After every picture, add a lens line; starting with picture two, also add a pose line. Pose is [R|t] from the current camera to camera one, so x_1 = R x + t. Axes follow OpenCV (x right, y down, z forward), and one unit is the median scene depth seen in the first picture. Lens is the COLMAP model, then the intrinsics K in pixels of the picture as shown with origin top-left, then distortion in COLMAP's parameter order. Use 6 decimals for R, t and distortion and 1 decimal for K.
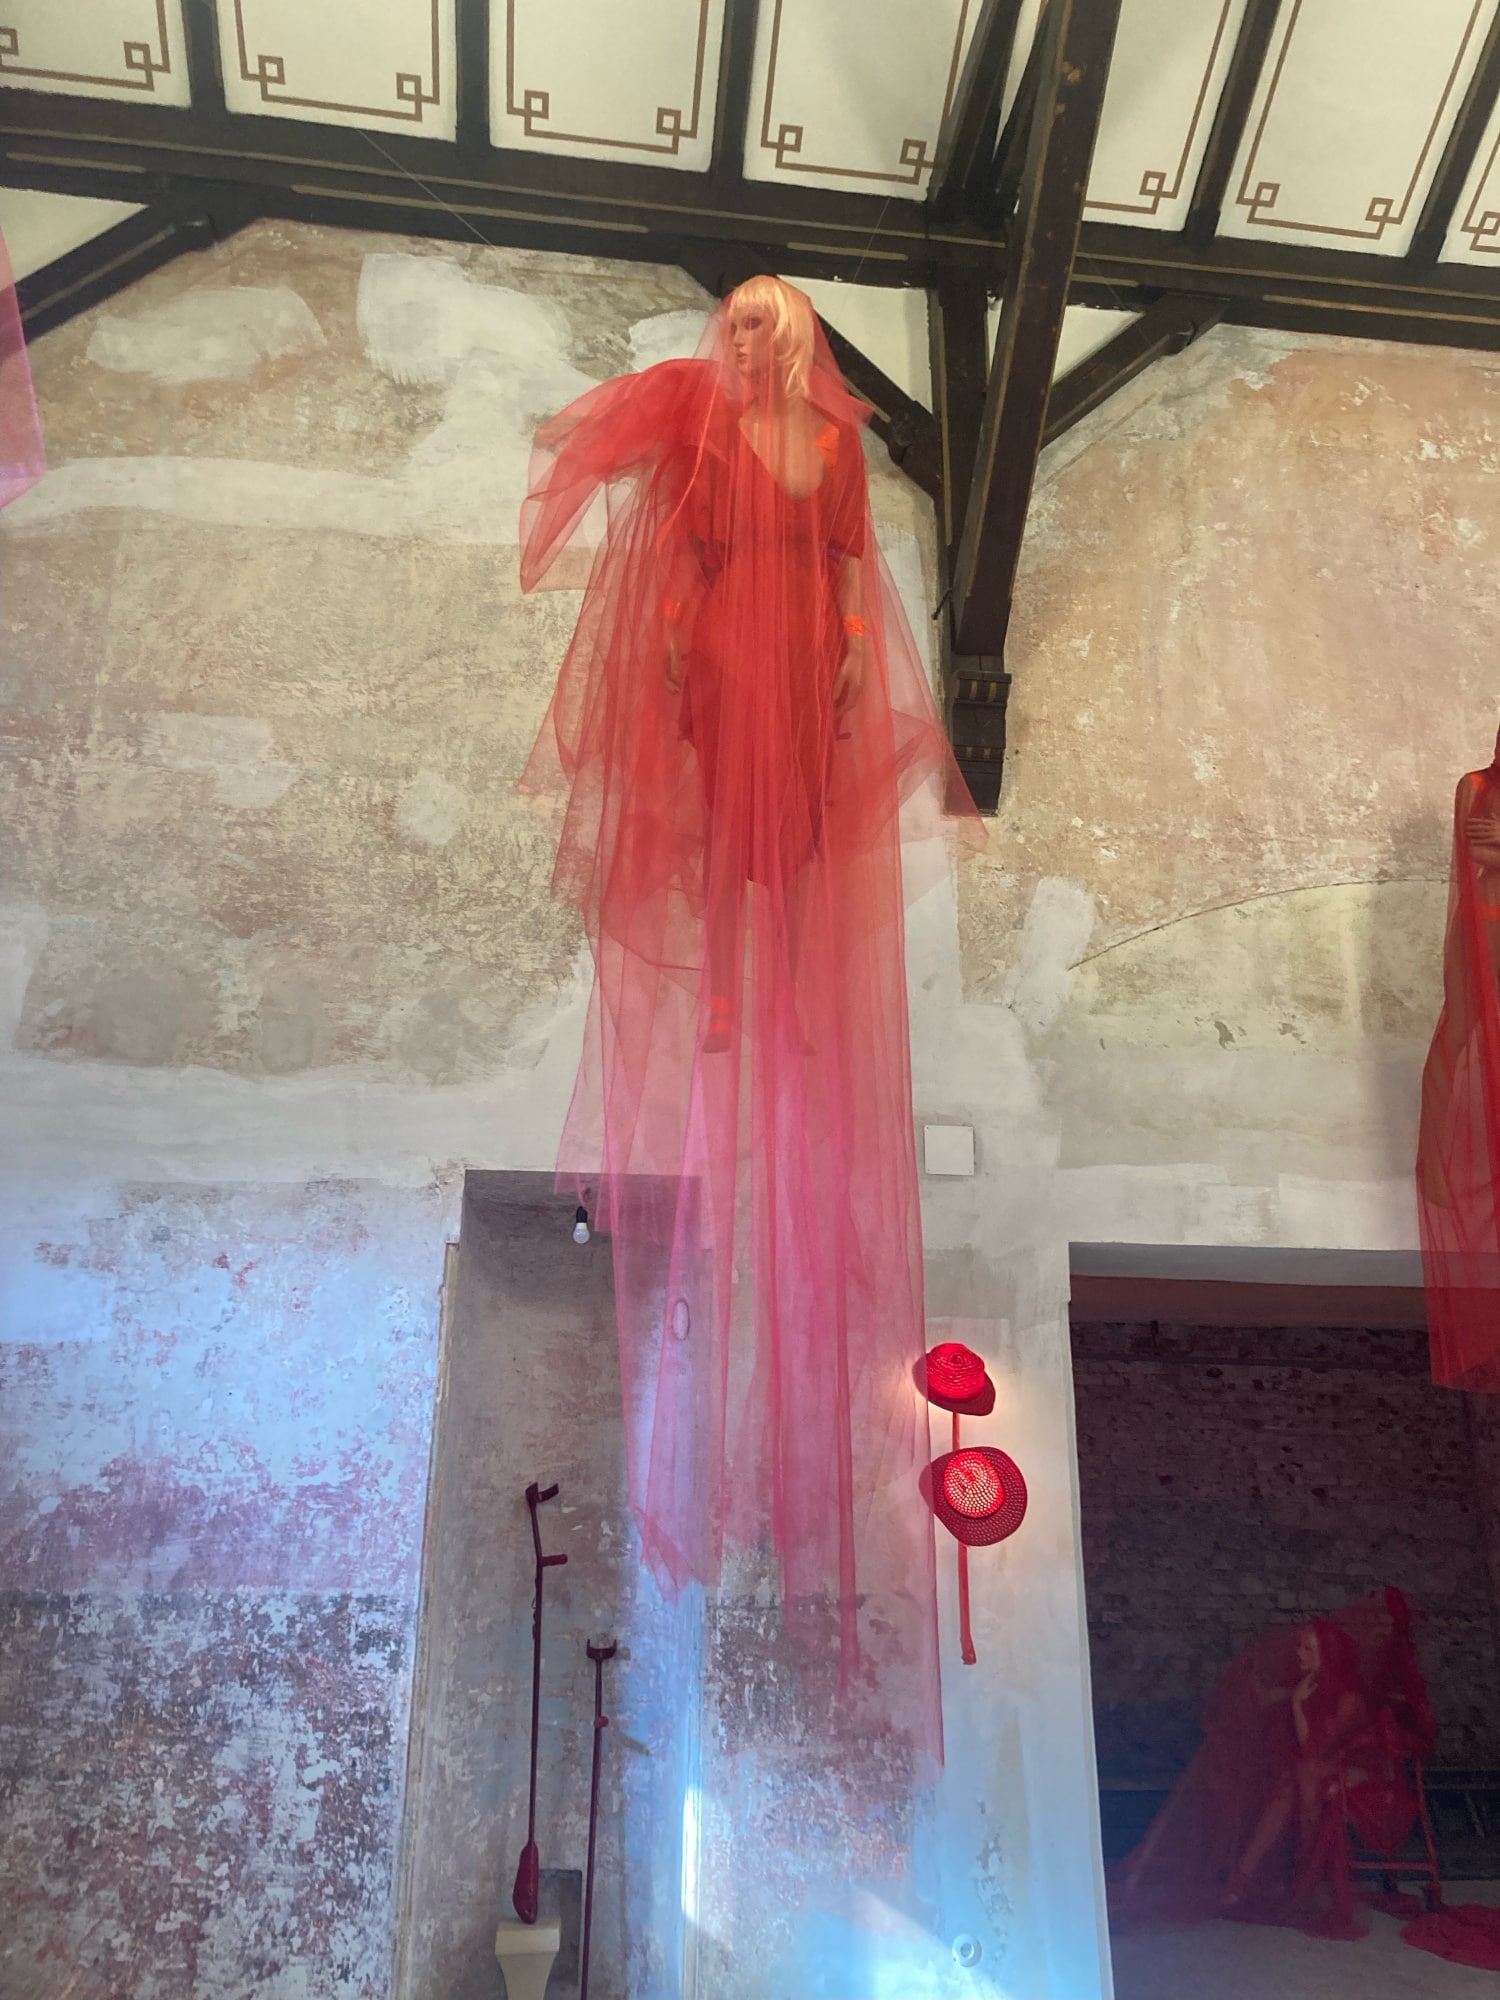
lens RADIAL K [[1629.5, 0, 774.3], [0, 1629.5, 995.2], [0, 0, 1]] dist [0.017110, -0.007721]
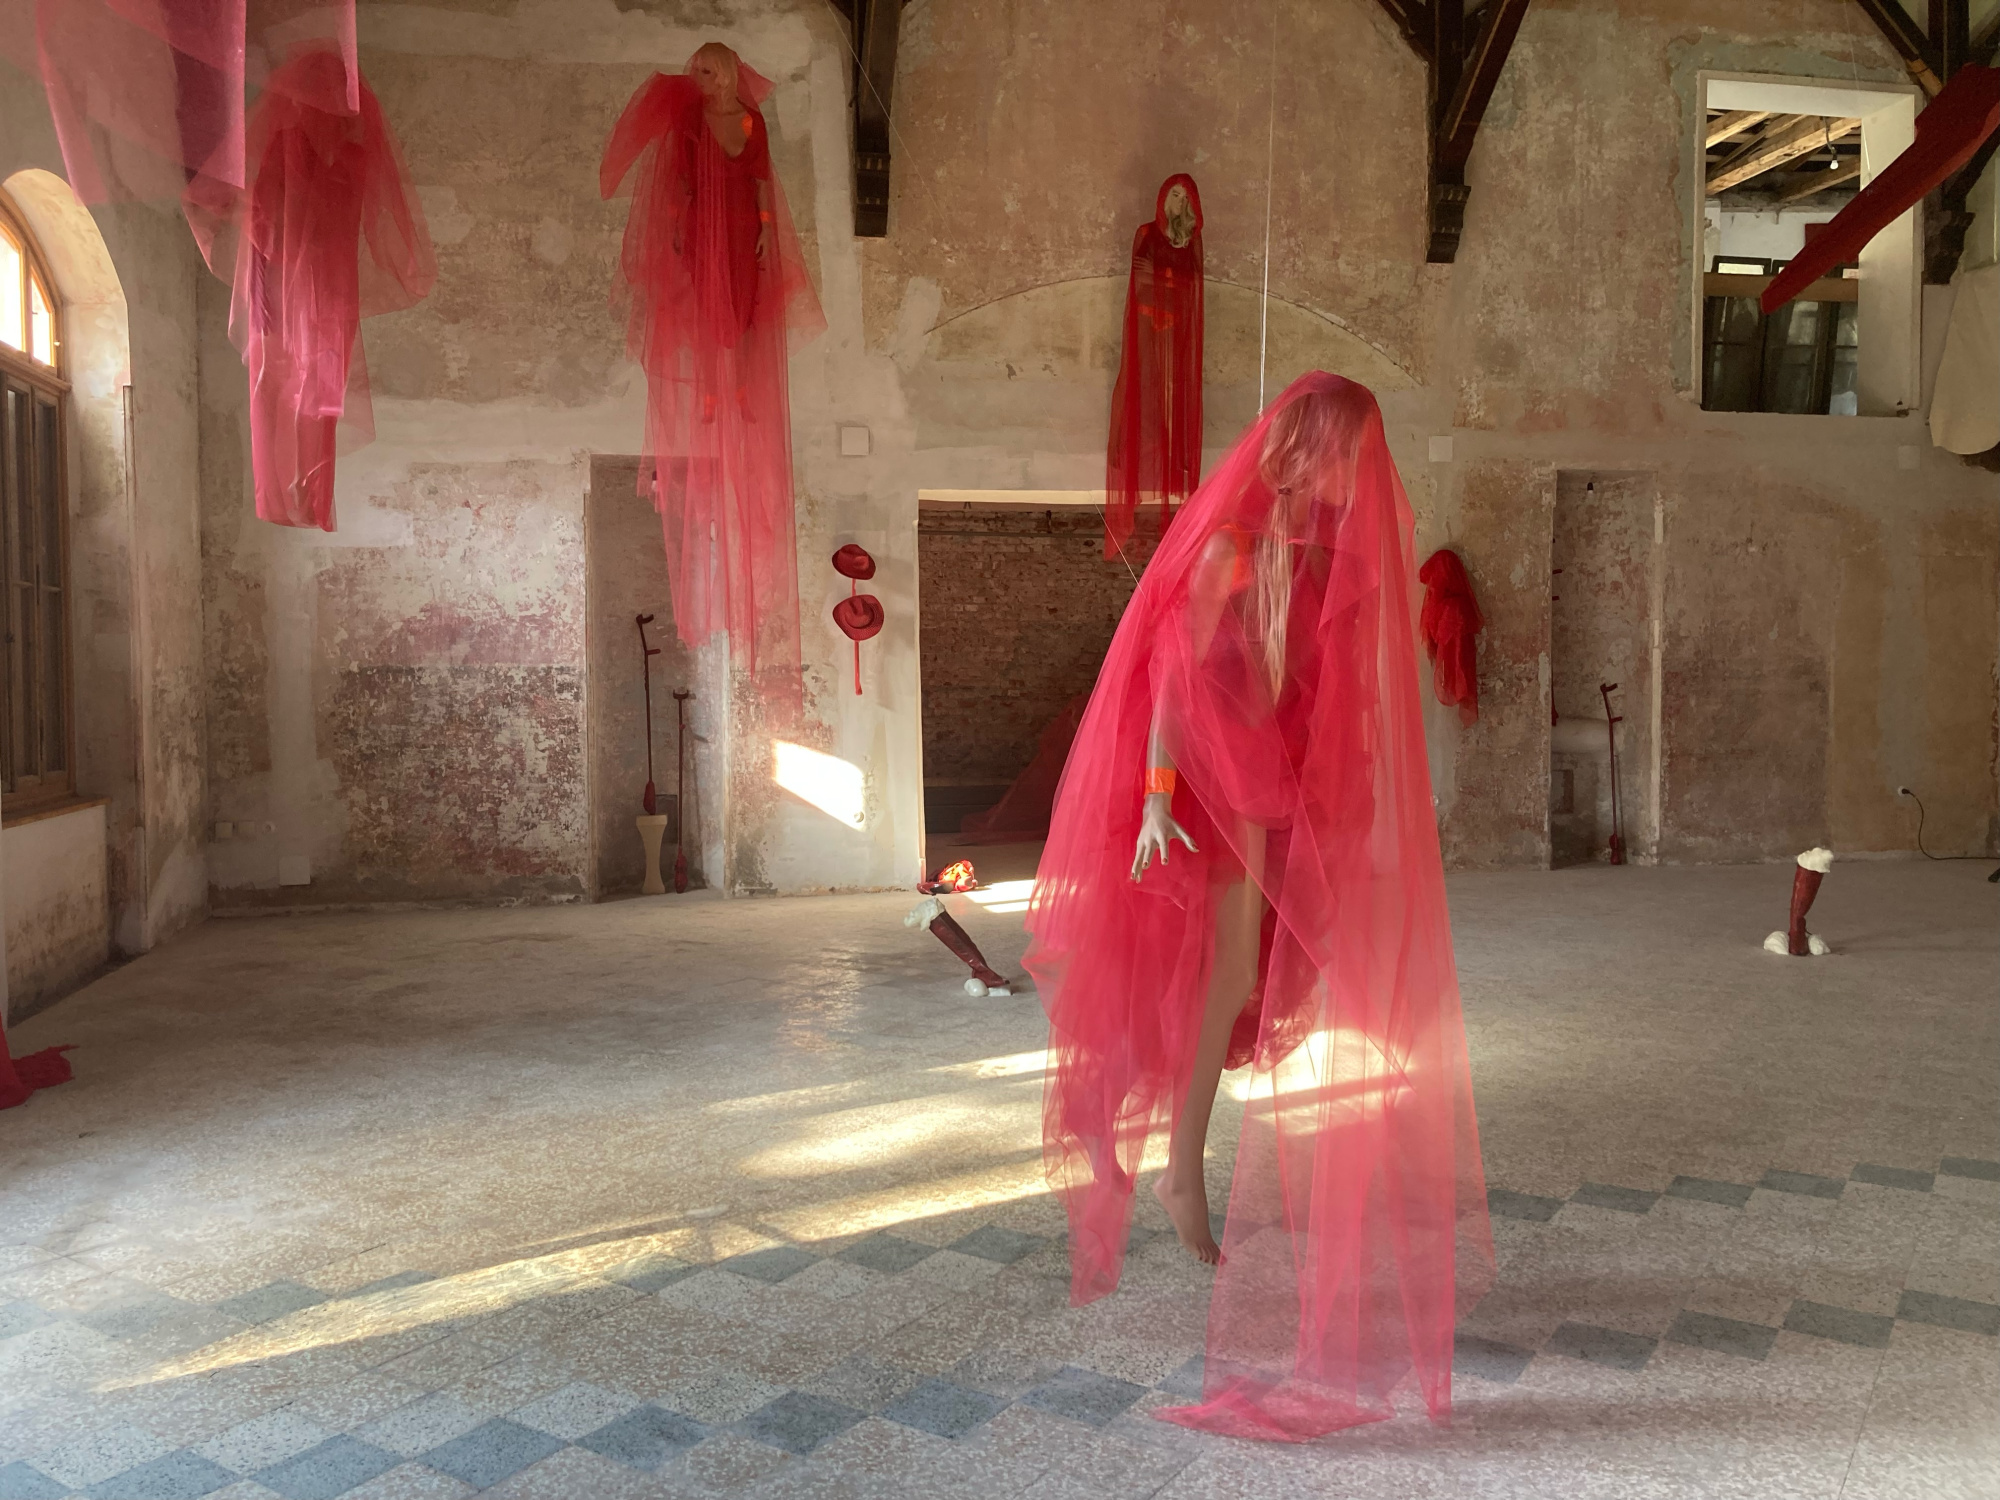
lens RADIAL K [[1604.8, 0, 983.4], [0, 1604.8, 720.6], [0, 0, 1]] dist [0.100450, -0.283739]
pose [[0.998044, -0.015799, 0.060488, 0.138510], [-0.006003, 0.938850, 0.344274, -0.237898], [-0.062228, -0.343963, 0.936919, -0.841428]]
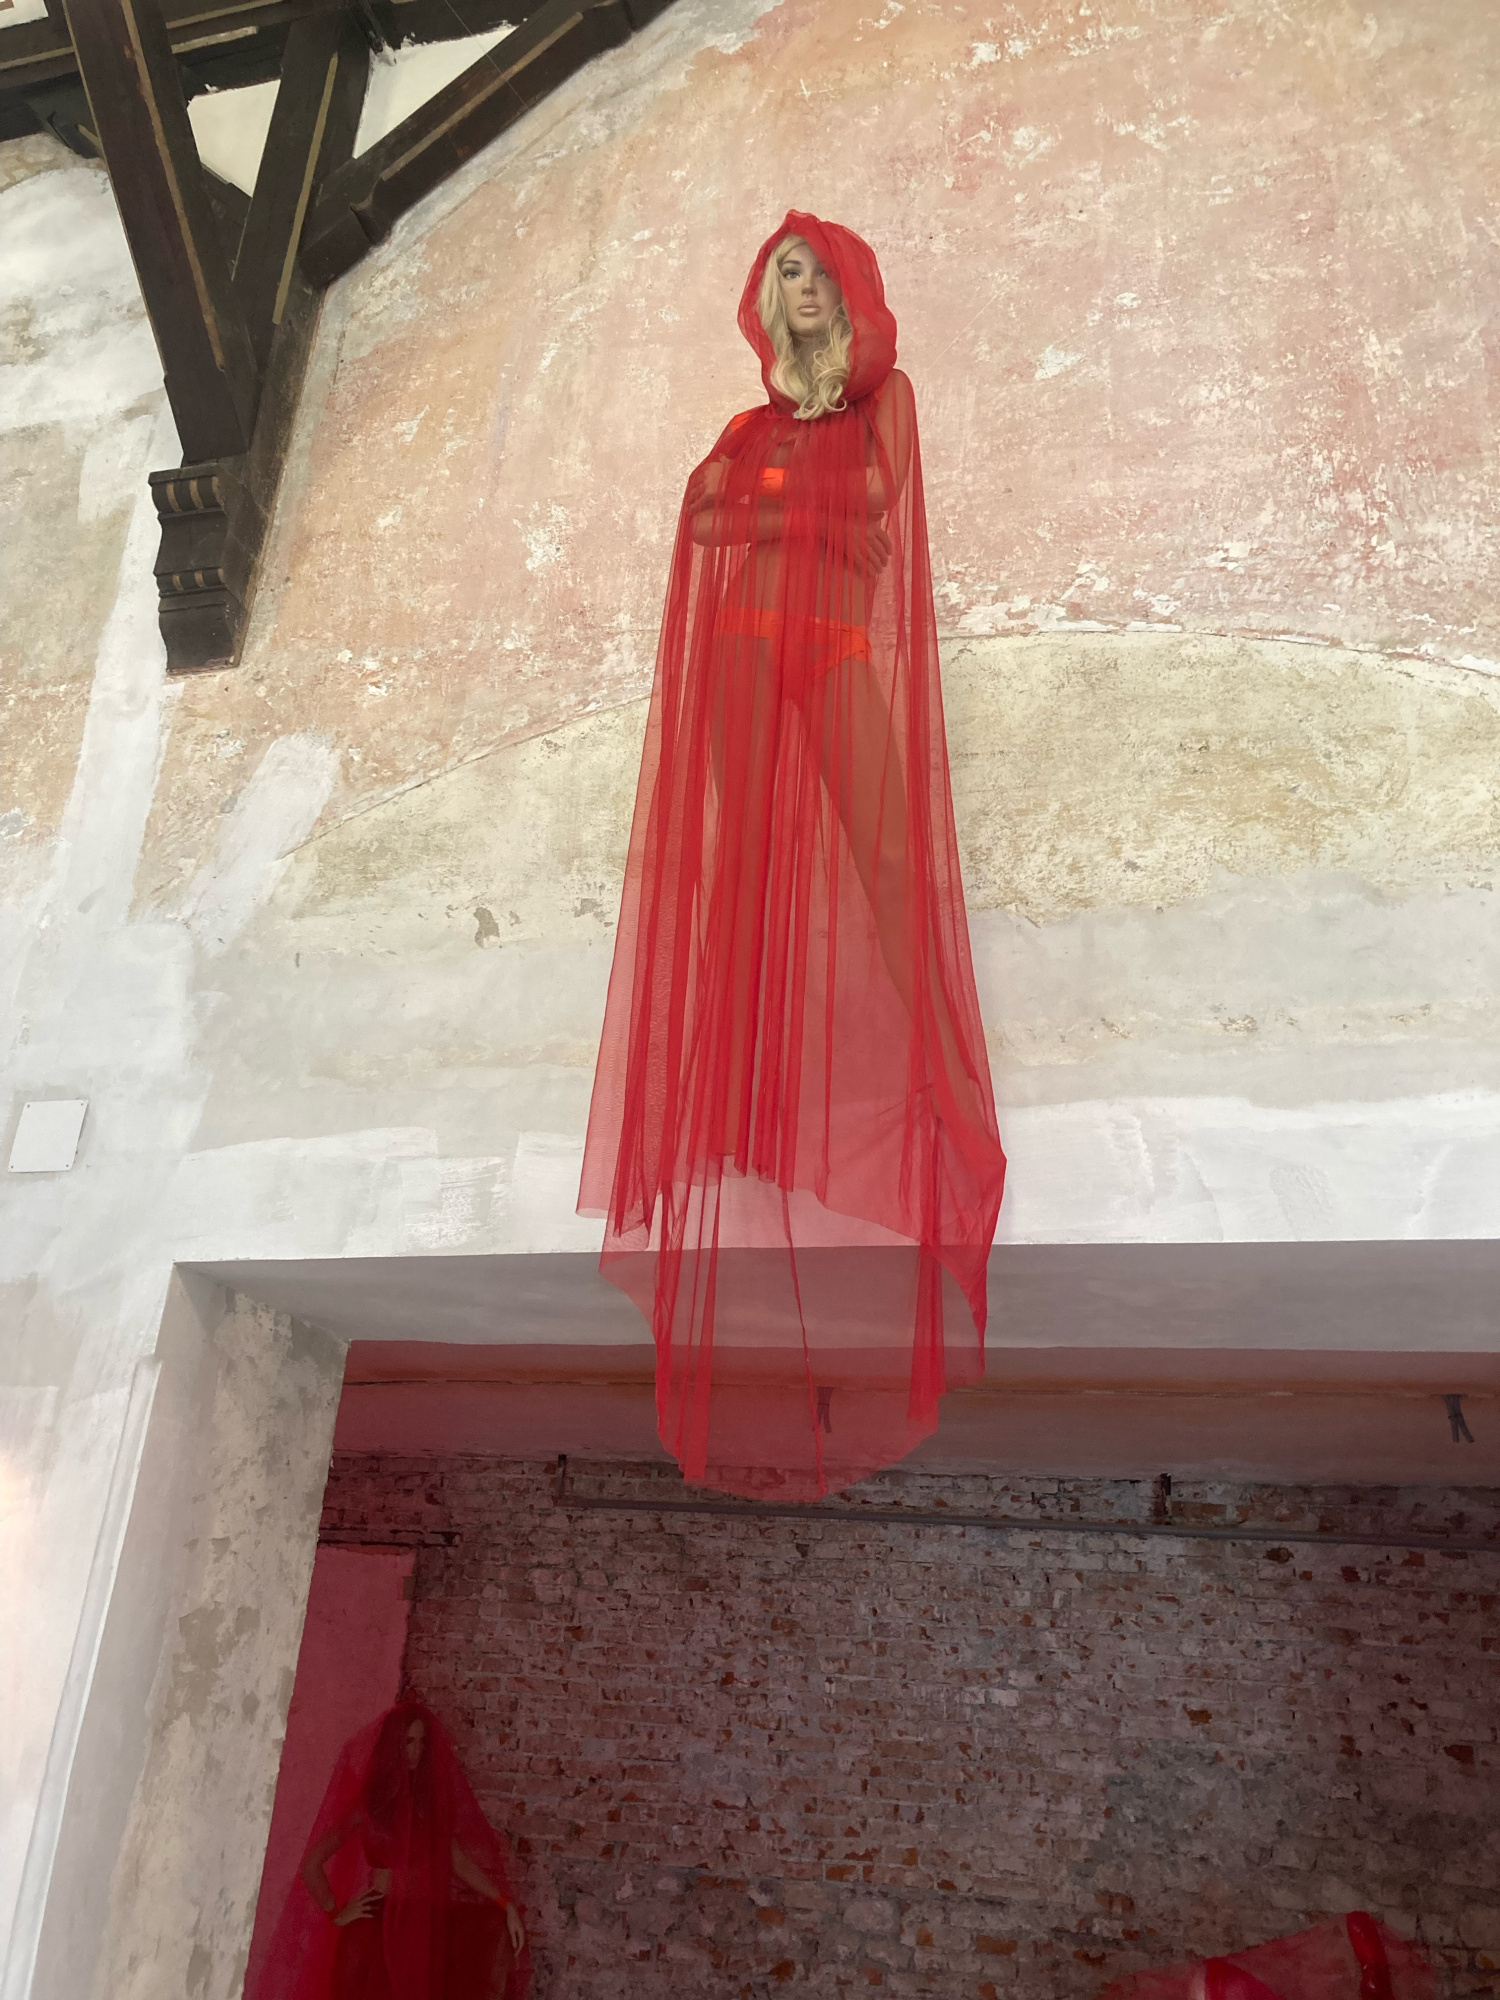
lens RADIAL K [[1641.9, 0, 759.8], [0, 1641.9, 990.4], [0, 0, 1]] dist [0.010448, 0.004742]
pose [[0.920609, -0.114924, -0.373192, 0.637408], [0.065197, 0.987533, -0.143278, 0.153587], [0.385005, 0.107572, 0.916624, 0.491221]]
